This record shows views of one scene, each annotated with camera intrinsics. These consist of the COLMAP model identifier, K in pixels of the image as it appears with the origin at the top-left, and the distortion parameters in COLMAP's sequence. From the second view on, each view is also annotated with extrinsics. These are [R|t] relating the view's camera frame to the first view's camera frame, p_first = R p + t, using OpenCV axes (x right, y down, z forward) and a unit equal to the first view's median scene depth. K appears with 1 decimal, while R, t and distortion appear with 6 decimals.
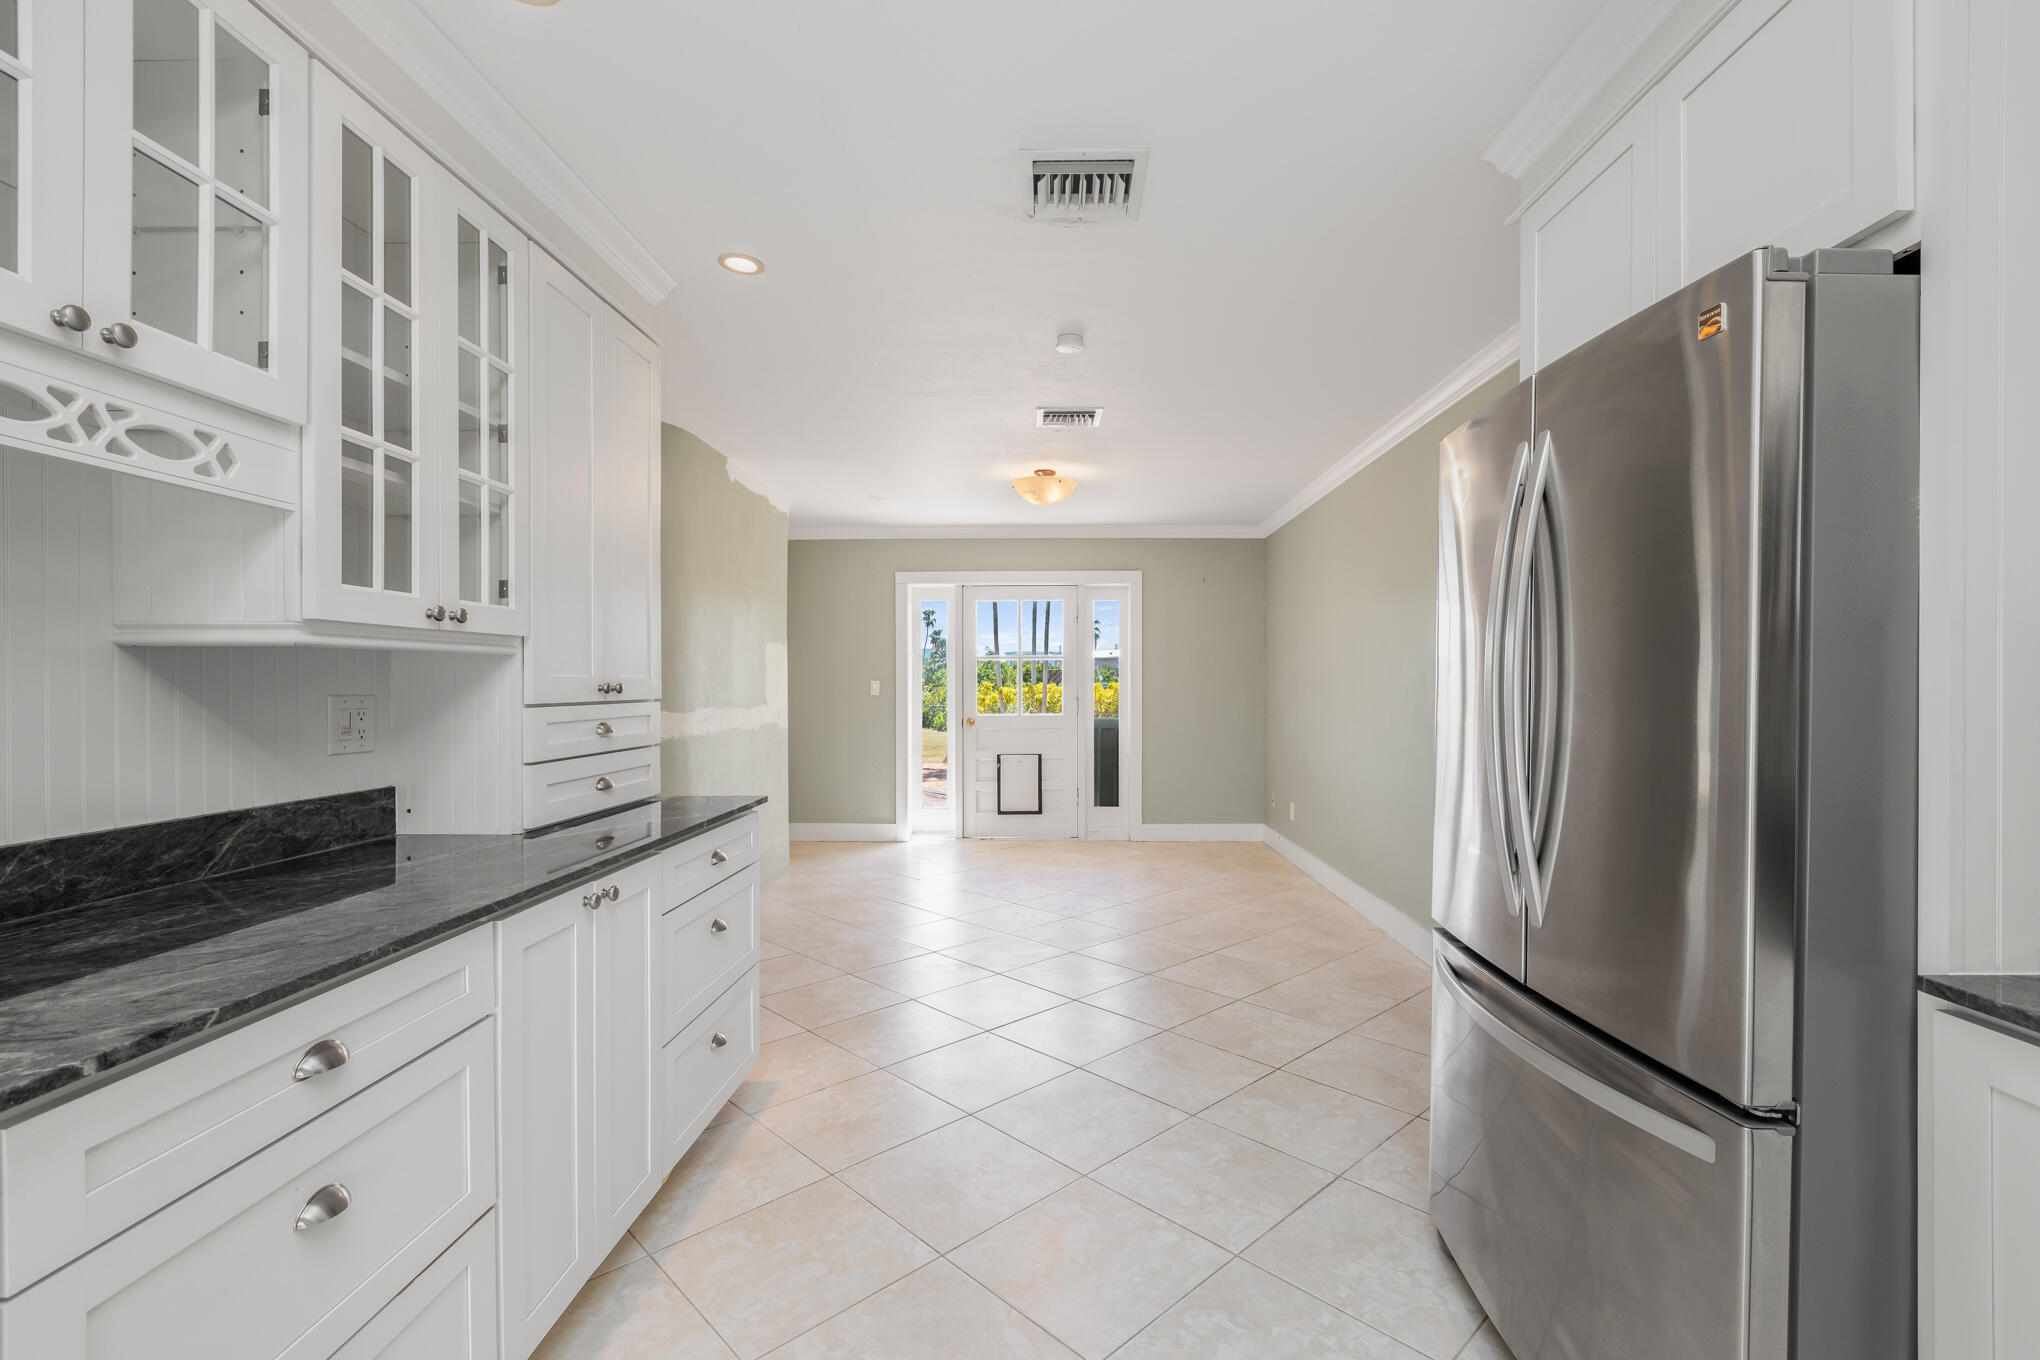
lens RADIAL K [[900.8, 0, 1022.3], [0, 900.8, 689.3], [0, 0, 1]] dist [-0.001703, -0.000405]
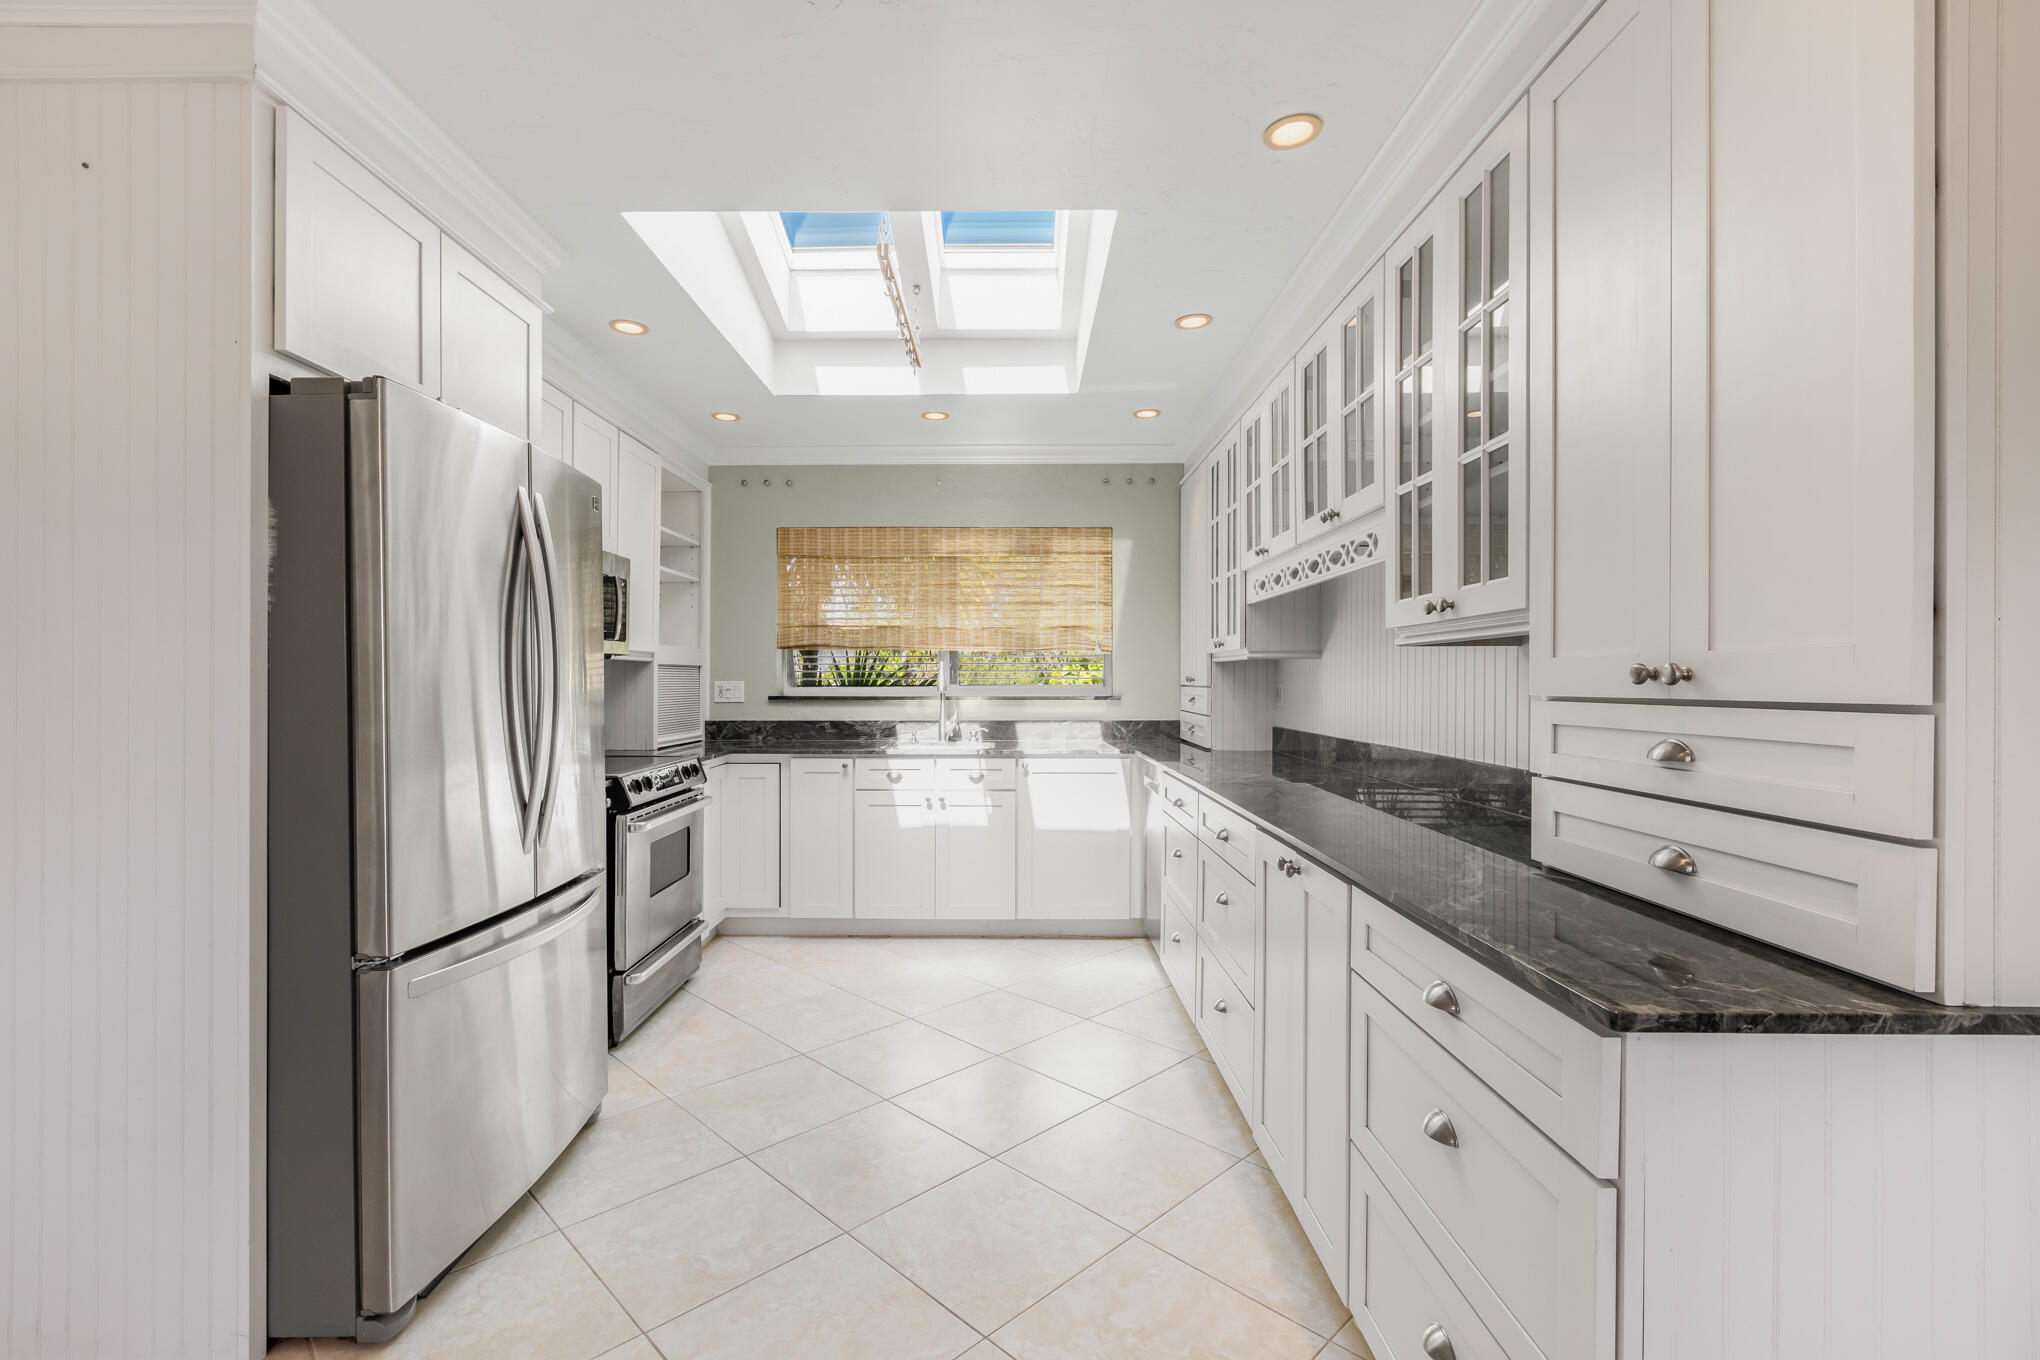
lens RADIAL K [[900.8, 0, 1017.4], [0, 900.8, 687.3], [0, 0, 1]] dist [-0.001703, -0.000405]
pose [[-0.999366, 0.004224, -0.035338, -0.097501], [0.003990, 0.999970, 0.006690, 0.002918], [0.035365, 0.006544, -0.999353, 1.956096]]
